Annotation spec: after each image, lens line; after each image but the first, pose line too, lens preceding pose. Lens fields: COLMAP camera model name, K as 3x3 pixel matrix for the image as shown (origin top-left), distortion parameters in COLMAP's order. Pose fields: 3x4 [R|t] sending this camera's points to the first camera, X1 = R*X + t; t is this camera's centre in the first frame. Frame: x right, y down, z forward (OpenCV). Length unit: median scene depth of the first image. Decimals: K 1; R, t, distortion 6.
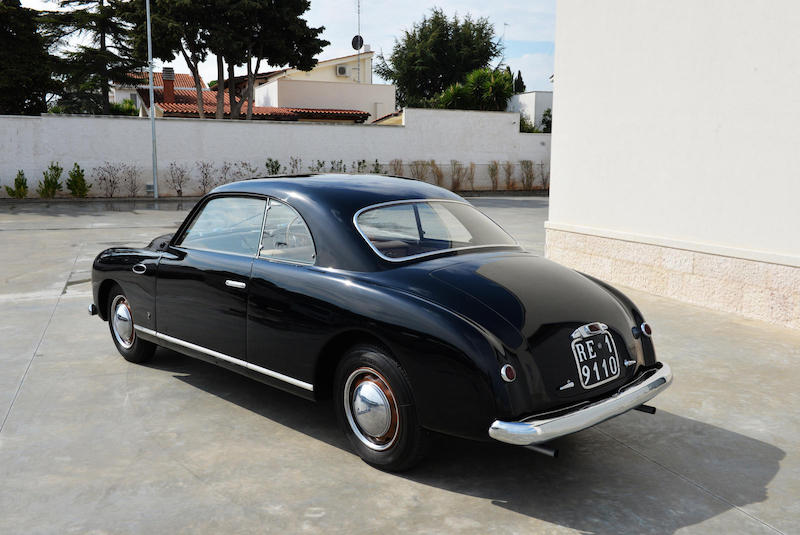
lens RADIAL K [[1196.6, 0, 400.0], [0, 1196.6, 267.5], [0, 0, 1]] dist [0.264418, -0.985785]
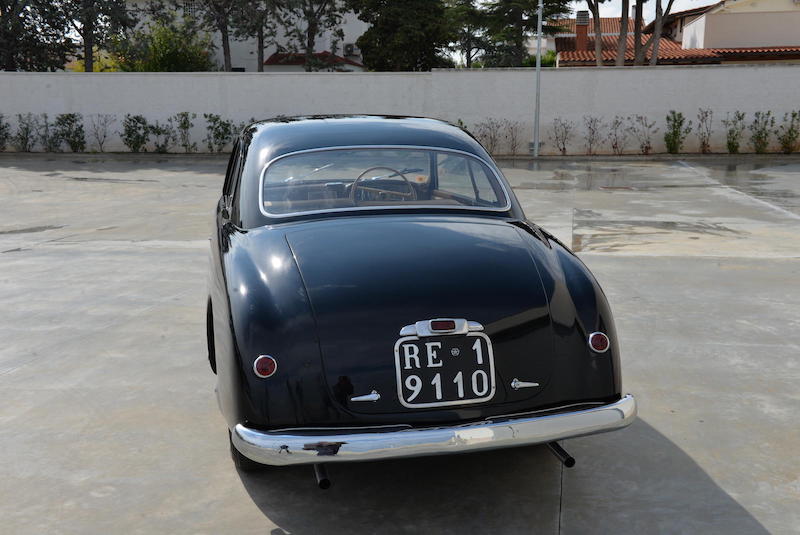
lens RADIAL K [[1196.6, 0, 400.0], [0, 1196.6, 267.5], [0, 0, 1]] dist [0.264418, -0.985785]
pose [[0.702256, 0.077086, -0.707739, 0.392424], [-0.064331, 0.996925, 0.044750, -0.008356], [0.709012, 0.014104, 0.705055, 0.297719]]
